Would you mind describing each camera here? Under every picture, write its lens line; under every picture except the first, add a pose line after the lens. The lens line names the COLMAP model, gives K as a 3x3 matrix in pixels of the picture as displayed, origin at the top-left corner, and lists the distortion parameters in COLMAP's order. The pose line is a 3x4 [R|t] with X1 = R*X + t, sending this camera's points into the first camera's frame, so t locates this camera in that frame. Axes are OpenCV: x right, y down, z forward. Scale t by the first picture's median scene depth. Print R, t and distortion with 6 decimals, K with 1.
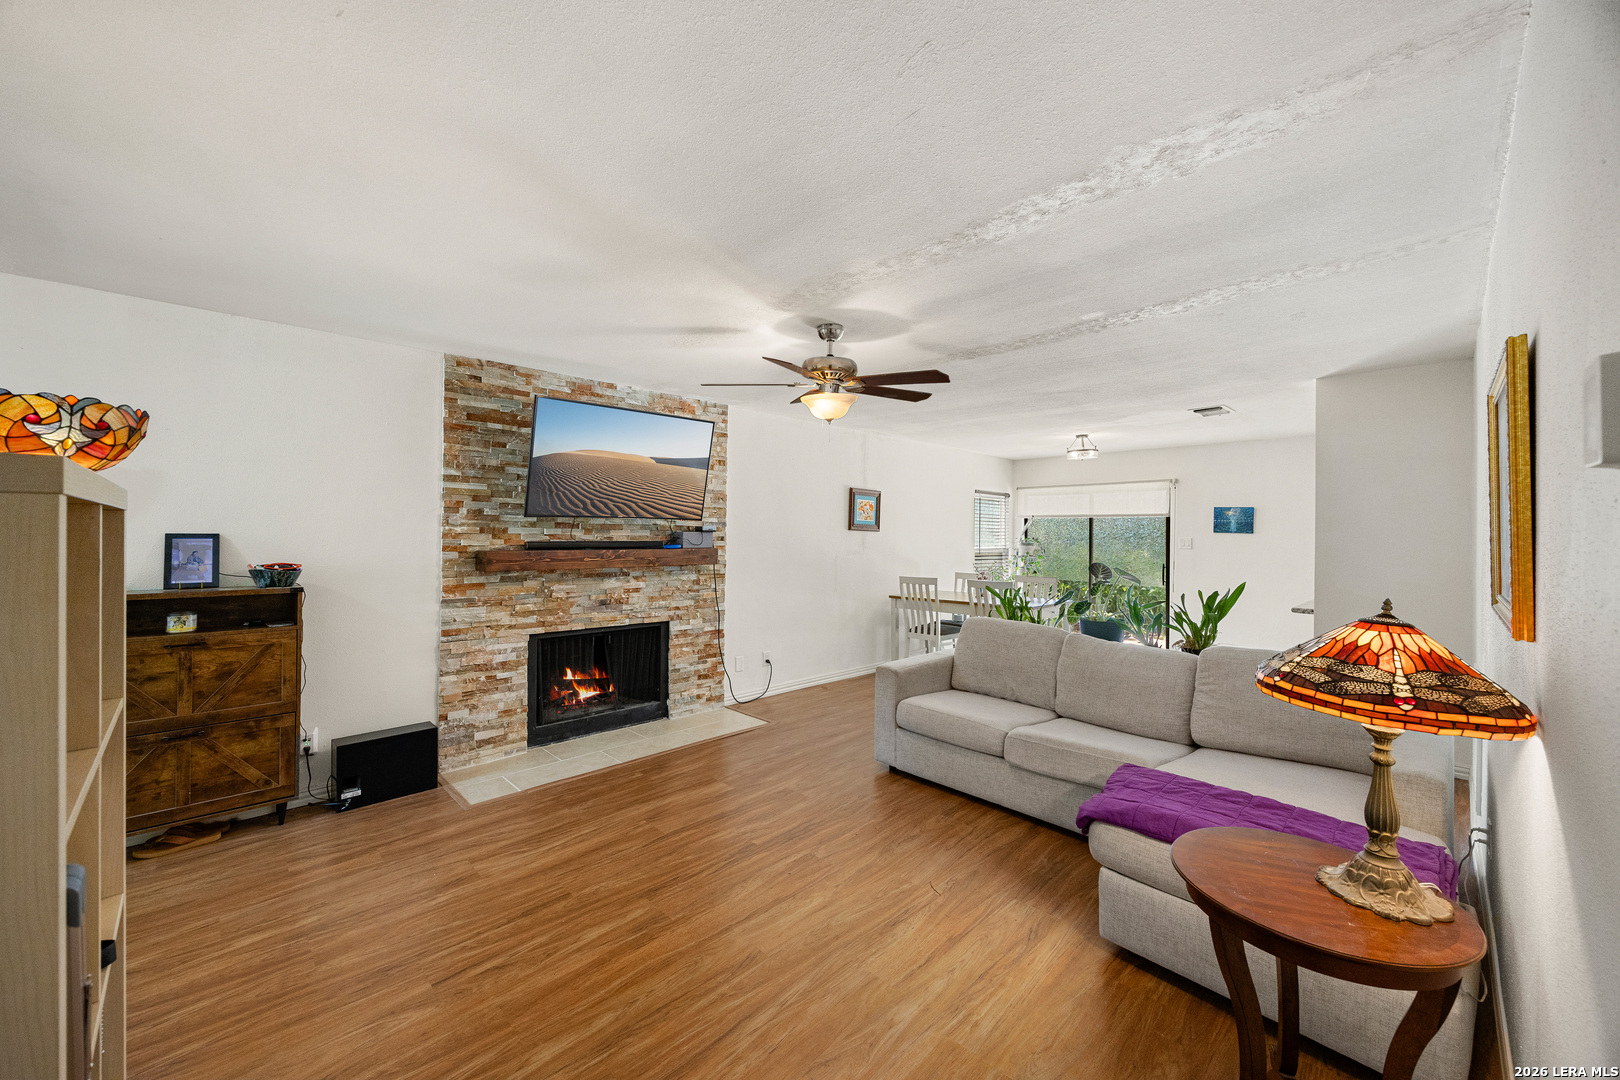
lens RADIAL K [[617.8, 0, 816.3], [0, 617.8, 532.2], [0, 0, 1]] dist [-0.003823, 0.000831]
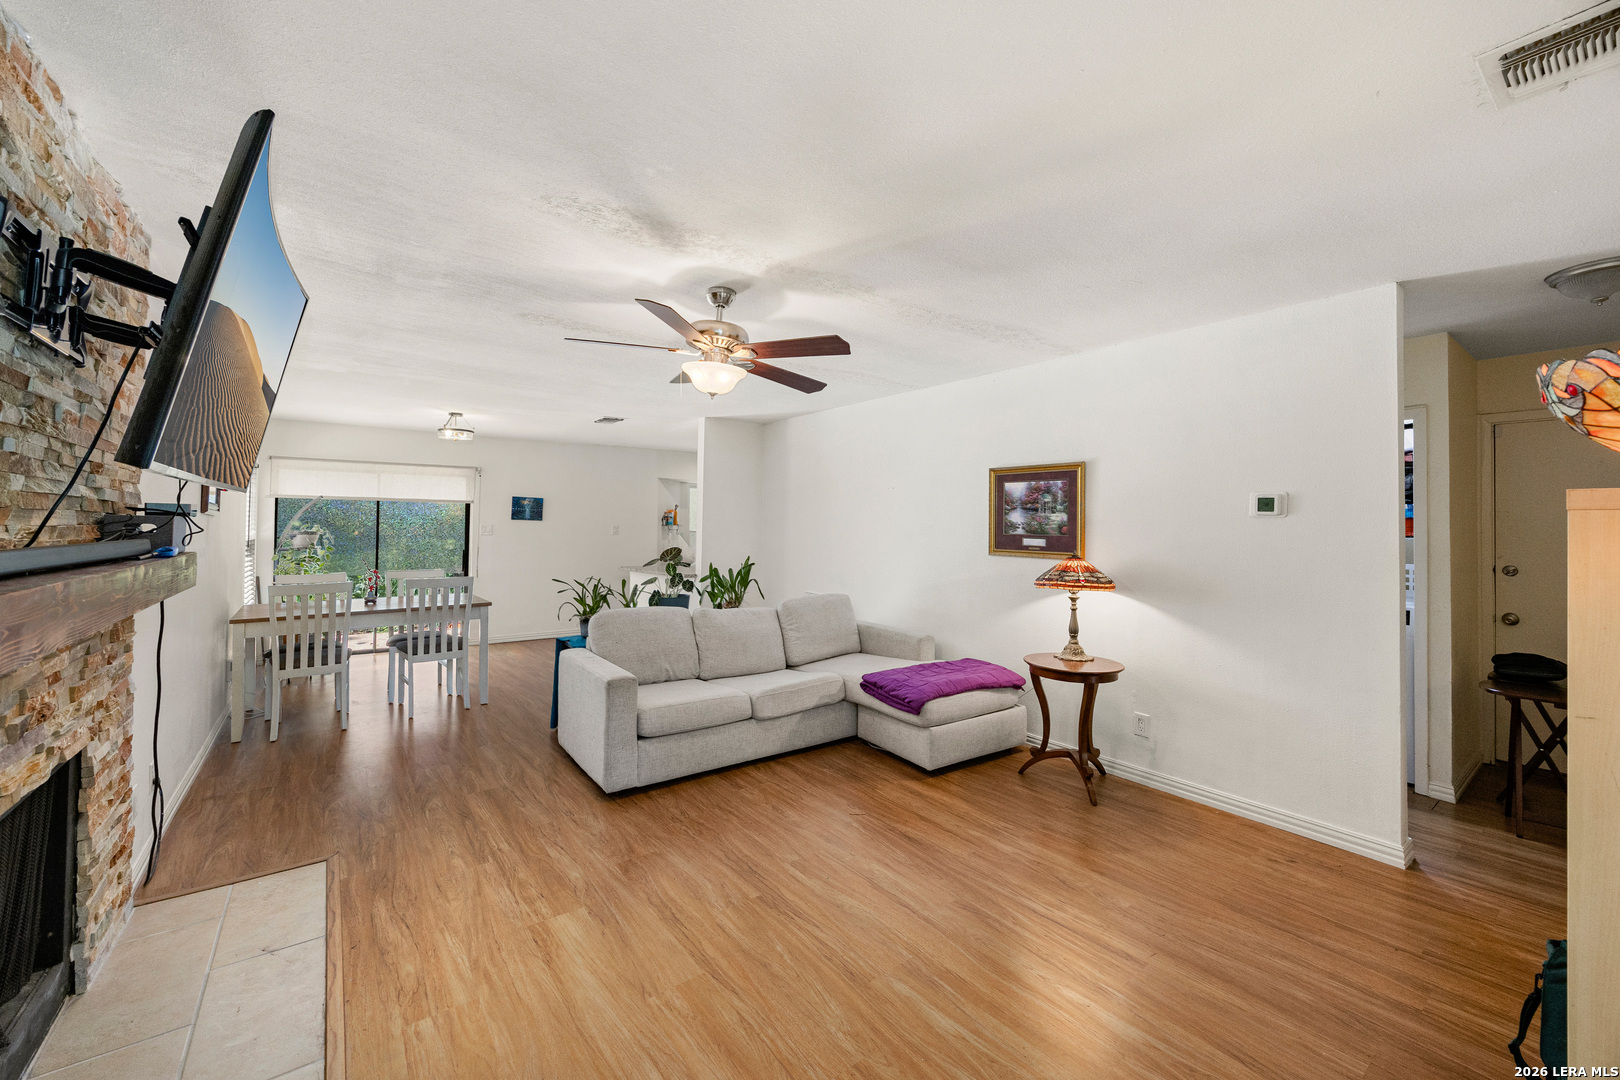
lens RADIAL K [[617.8, 0, 797.1], [0, 617.8, 516.6], [0, 0, 1]] dist [-0.003823, 0.000831]
pose [[0.147591, 0.009519, 0.989003, -0.611473], [-0.010137, 0.999916, -0.008111, -0.001318], [-0.988997, -0.008828, 0.147675, 0.552672]]
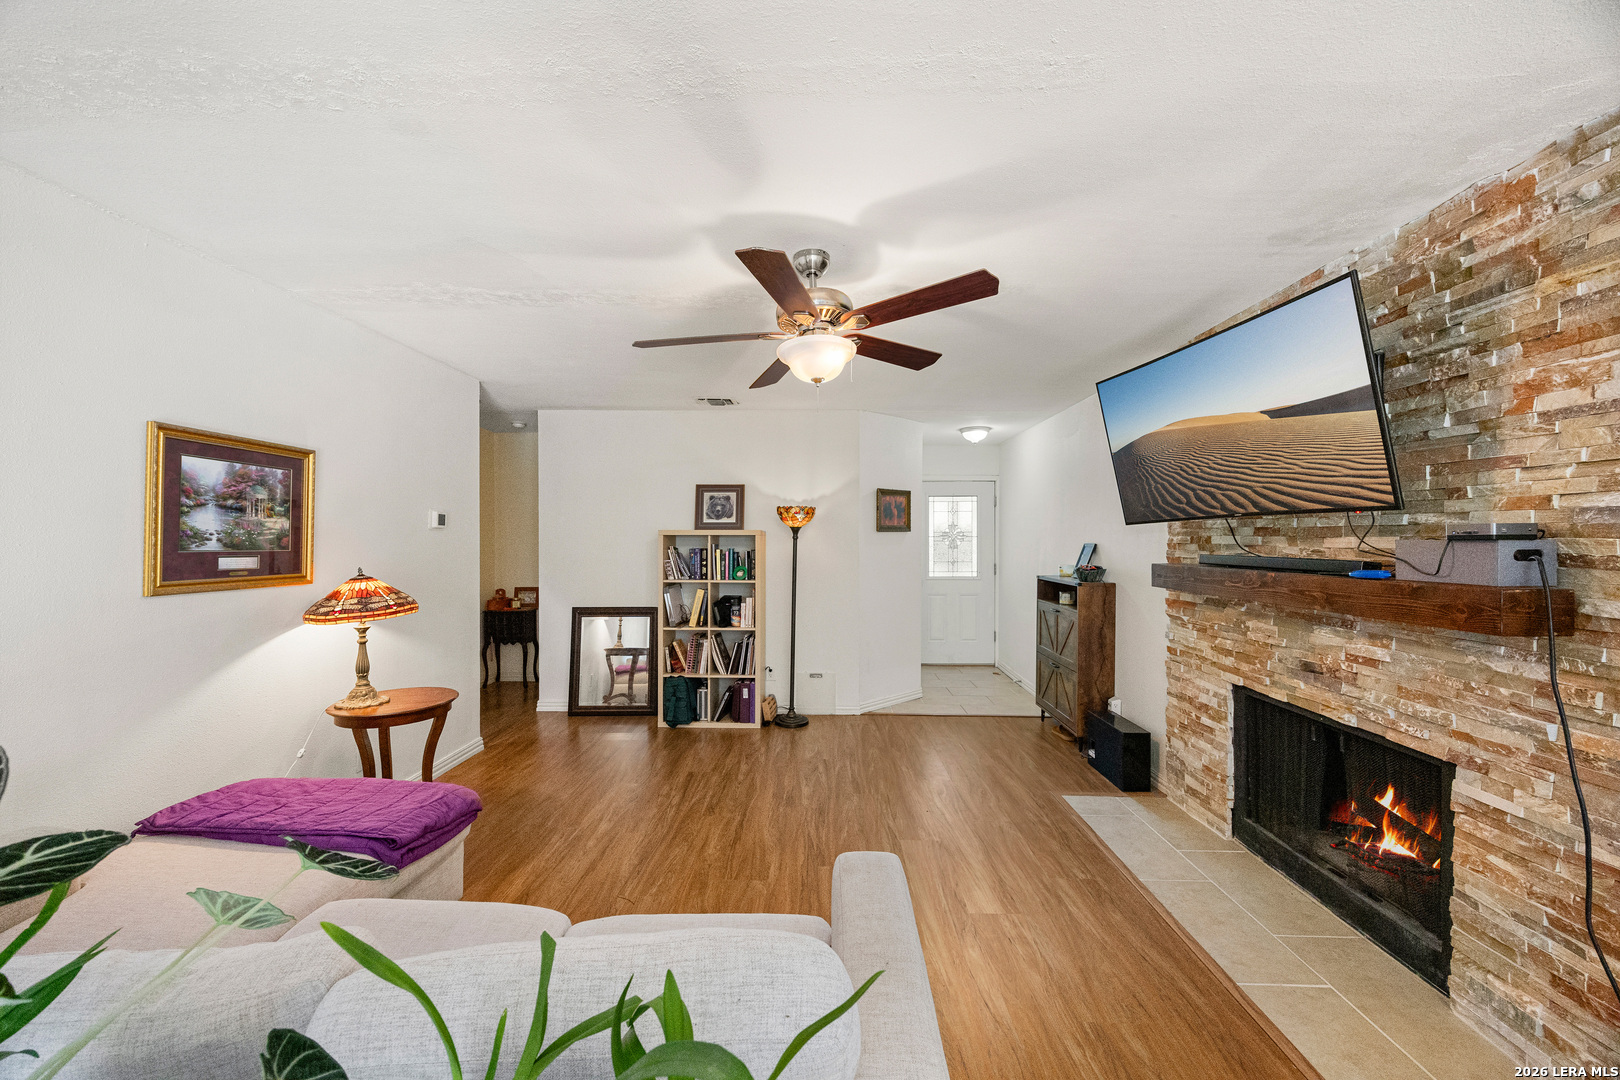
lens RADIAL K [[617.8, 0, 801.0], [0, 617.8, 542.3], [0, 0, 1]] dist [-0.003823, 0.000831]
pose [[-0.737804, -0.006807, -0.674981, 0.380076], [-0.006909, 0.999973, -0.002532, 0.005018], [0.674980, 0.002795, -0.737831, 1.116094]]
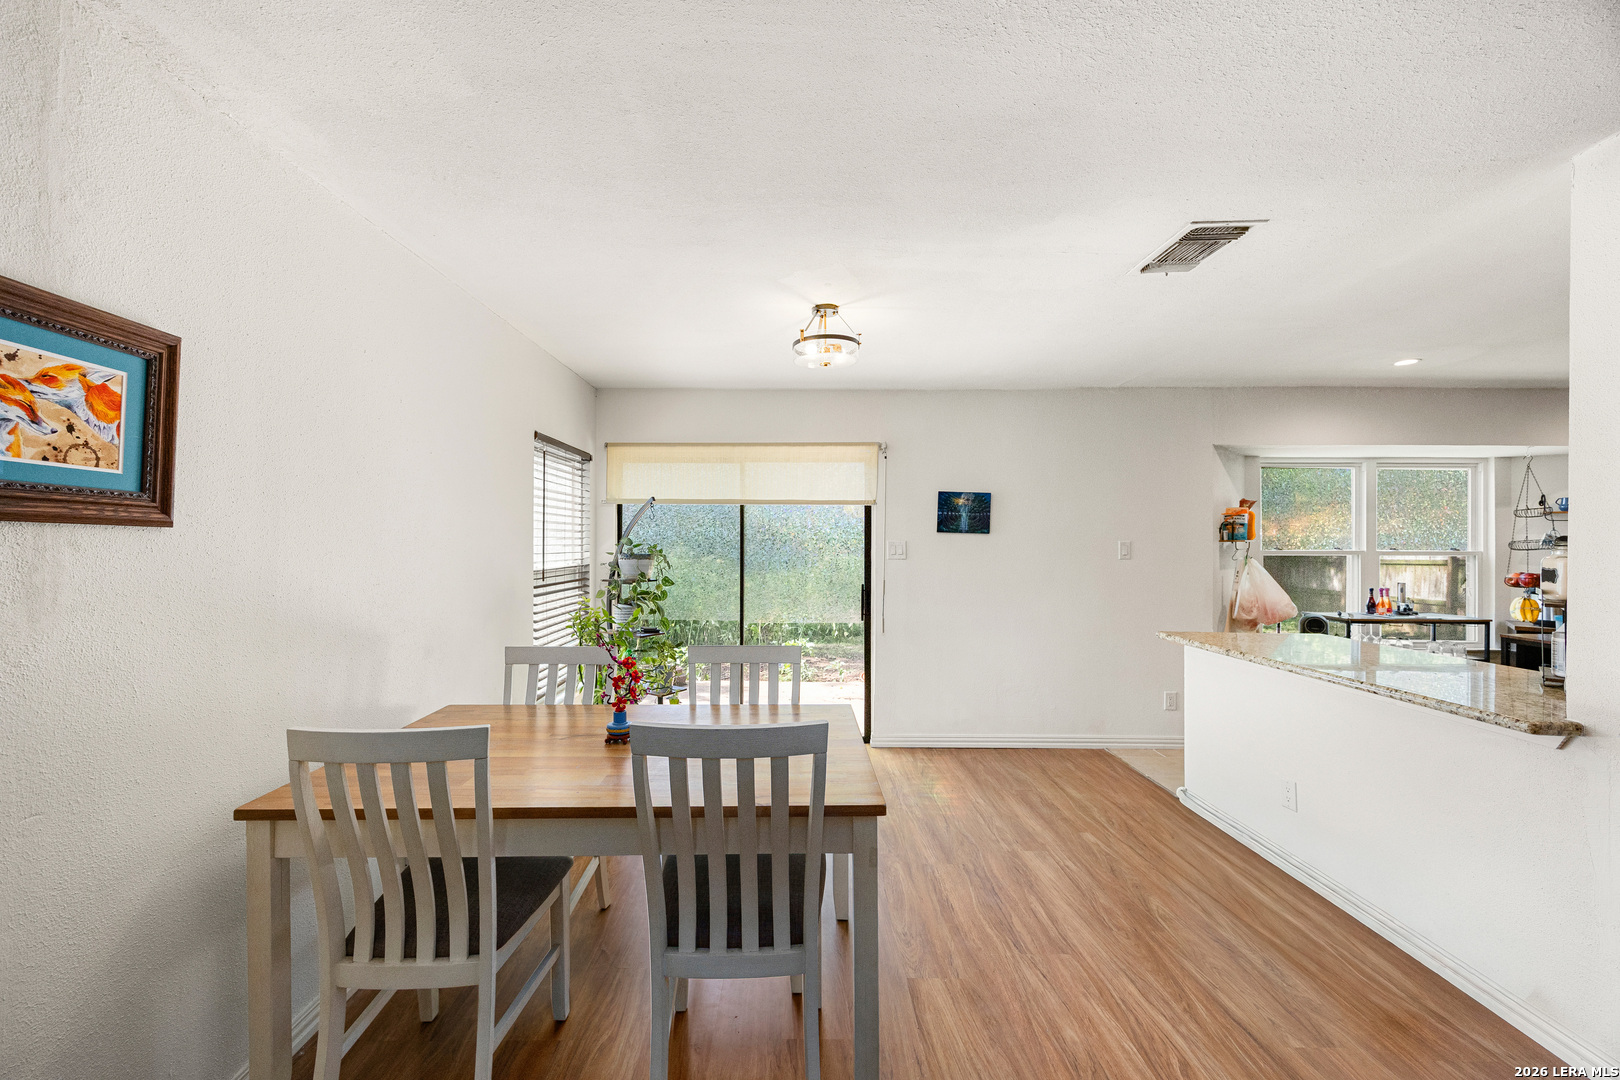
lens RADIAL K [[617.8, 0, 787.3], [0, 617.8, 550.3], [0, 0, 1]] dist [-0.003823, 0.000831]
pose [[0.730022, -0.019050, 0.683158, 0.172384], [0.000651, 0.999630, 0.027180, 0.003575], [-0.683424, -0.019397, 0.729764, 1.069701]]
